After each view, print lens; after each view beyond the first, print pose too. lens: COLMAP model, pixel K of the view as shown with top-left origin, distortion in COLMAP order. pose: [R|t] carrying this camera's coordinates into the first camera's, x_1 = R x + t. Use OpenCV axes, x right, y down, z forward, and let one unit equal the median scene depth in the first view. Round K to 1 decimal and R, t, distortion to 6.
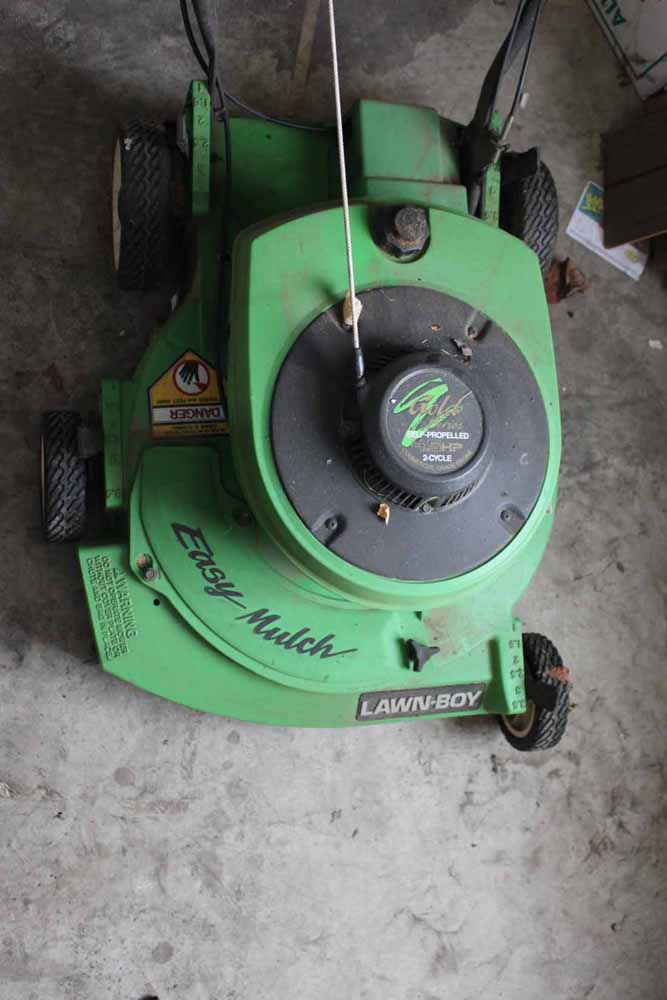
lens RADIAL K [[987.3, 0, 332.8], [0, 987.3, 495.8], [0, 0, 1]] dist [-0.099462, 0.000000]
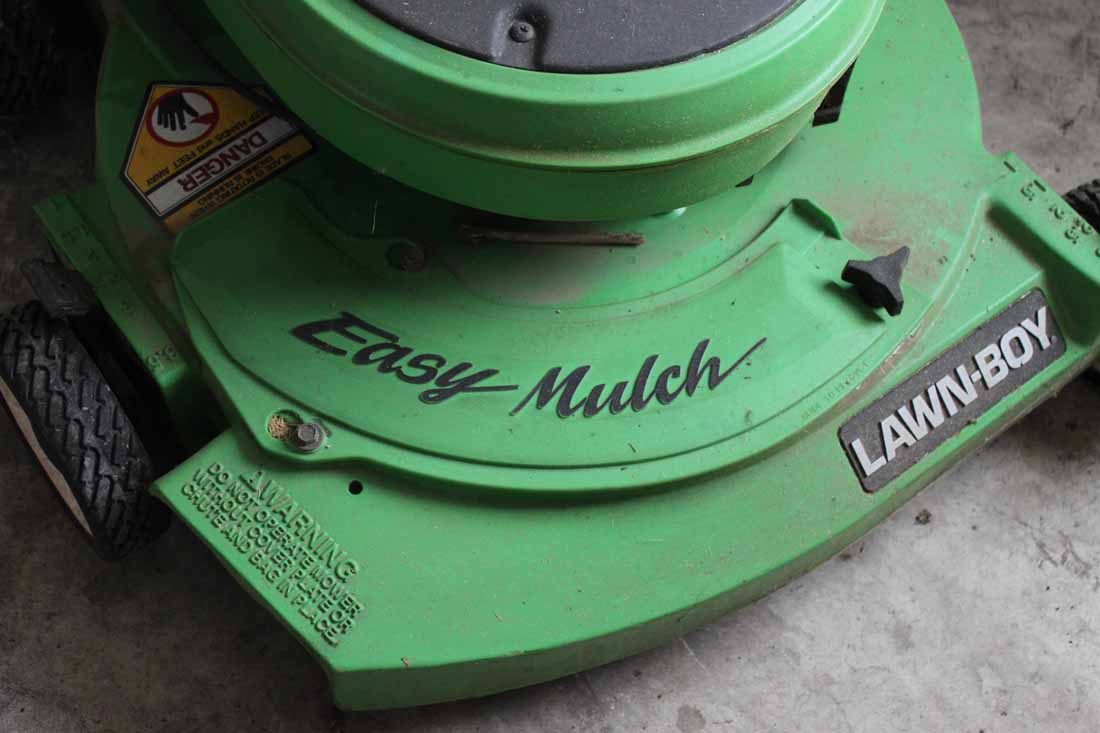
lens RADIAL K [[1577.2, 0, 552.8], [0, 1577.2, 366.7], [0, 0, 1]] dist [-0.020045, 0.000000]
pose [[0.809734, -0.584375, 0.053250, -0.107750], [0.574163, 0.770303, -0.277436, 0.323115], [0.121108, 0.255223, 0.959267, 0.268991]]
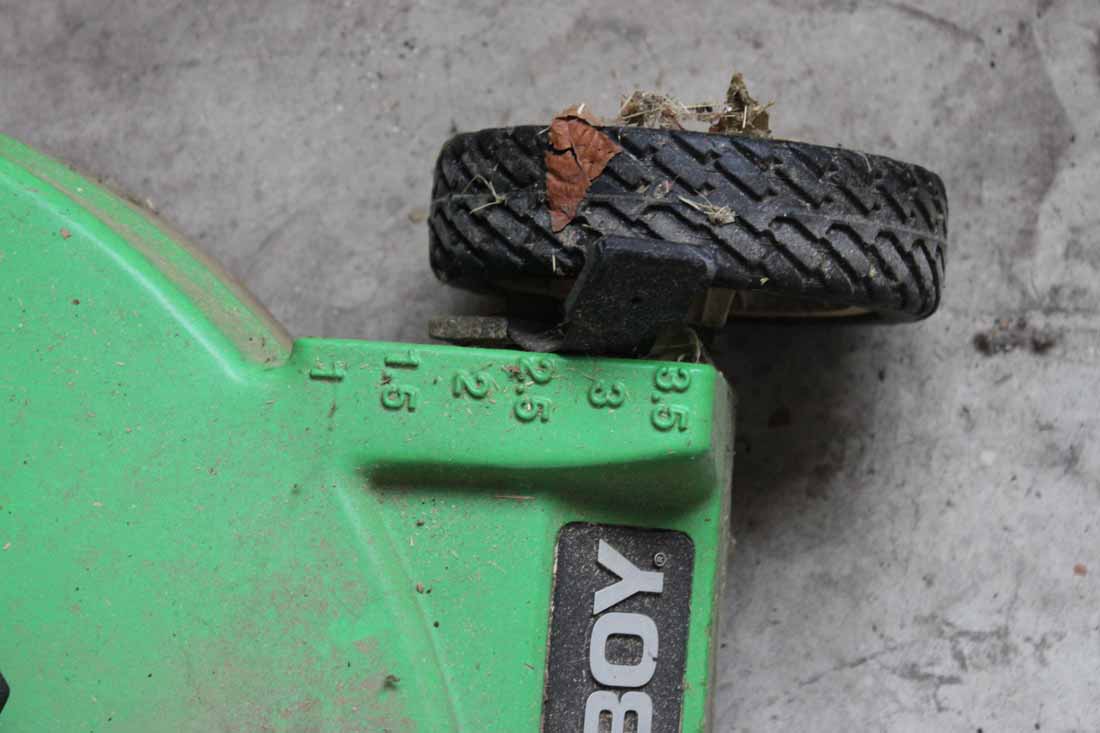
lens RADIAL K [[2788.9, 0, 550.8], [0, 2788.9, 368.1], [0, 0, 1]] dist [-0.024234, 0.000000]
pose [[0.097414, -0.969370, -0.225461, 0.363304], [0.994756, 0.101930, -0.008451, 0.206444], [0.031173, -0.223456, 0.974215, 0.420463]]
